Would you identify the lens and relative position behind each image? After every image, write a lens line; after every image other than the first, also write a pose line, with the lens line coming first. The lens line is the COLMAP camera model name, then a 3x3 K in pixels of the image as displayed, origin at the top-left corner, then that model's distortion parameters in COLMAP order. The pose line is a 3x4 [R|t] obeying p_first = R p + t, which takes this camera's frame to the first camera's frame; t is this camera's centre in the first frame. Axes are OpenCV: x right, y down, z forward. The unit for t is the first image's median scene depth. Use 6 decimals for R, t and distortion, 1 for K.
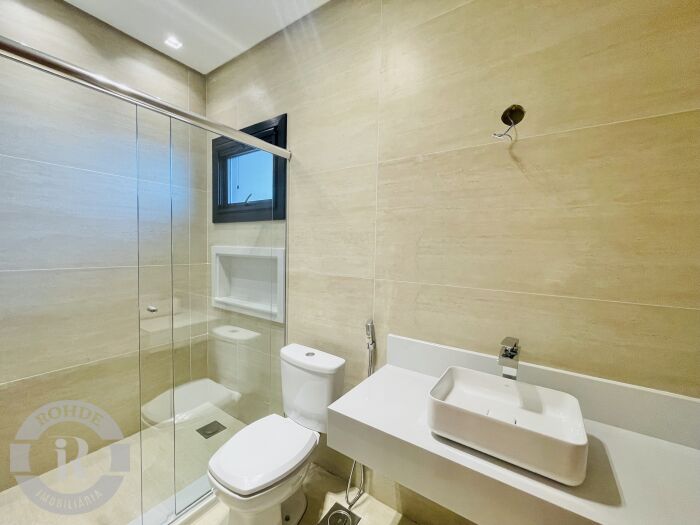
lens RADIAL K [[281.9, 0, 354.9], [0, 281.9, 263.7], [0, 0, 1]] dist [-0.003546, 0.000893]
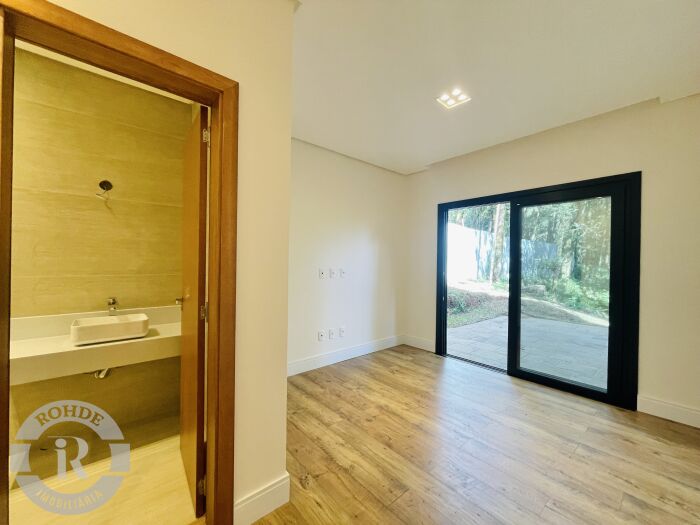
lens RADIAL K [[281.9, 0, 352.5], [0, 281.9, 263.9], [0, 0, 1]] dist [-0.003546, 0.000893]
pose [[0.234769, -0.010644, 0.971993, -0.930529], [0.031972, 0.999484, 0.003222, 0.061118], [-0.971525, 0.030320, 0.234988, -1.087369]]
